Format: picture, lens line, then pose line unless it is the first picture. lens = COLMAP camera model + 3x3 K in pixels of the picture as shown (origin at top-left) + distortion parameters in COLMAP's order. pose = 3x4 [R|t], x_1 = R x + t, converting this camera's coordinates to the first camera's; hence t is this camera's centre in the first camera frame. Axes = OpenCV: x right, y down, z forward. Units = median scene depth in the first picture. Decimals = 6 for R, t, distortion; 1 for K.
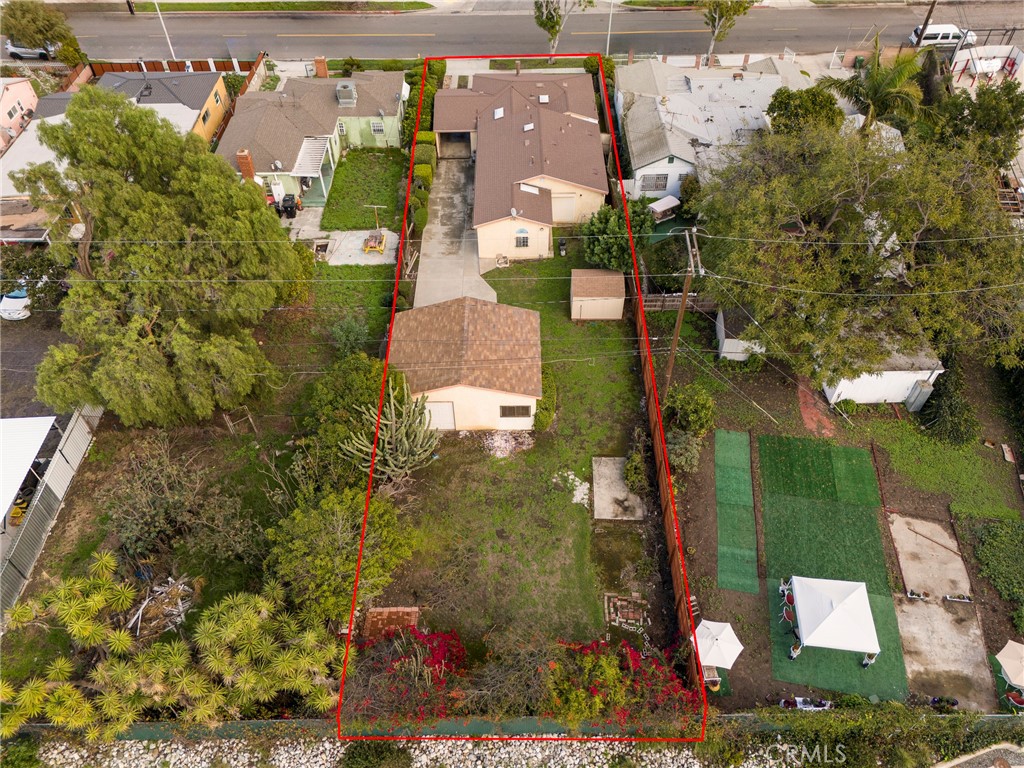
lens RADIAL K [[729.9, 0, 512.0], [0, 729.9, 384.0], [0, 0, 1]] dist [0.066559, -0.055678]
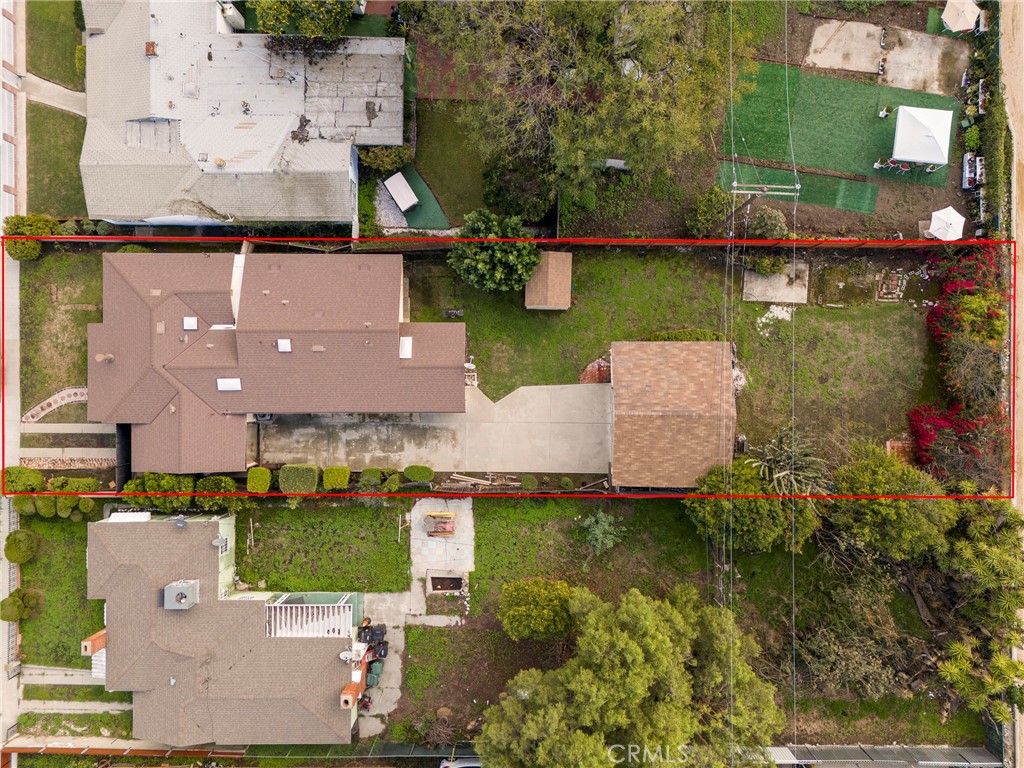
lens RADIAL K [[729.9, 0, 512.0], [0, 729.9, 384.0], [0, 0, 1]] dist [0.066559, -0.055678]
pose [[0.004856, -0.999909, 0.012547, -0.039180], [0.767374, 0.011771, 0.641091, -0.964924], [-0.641181, 0.006515, 0.767362, 0.365003]]
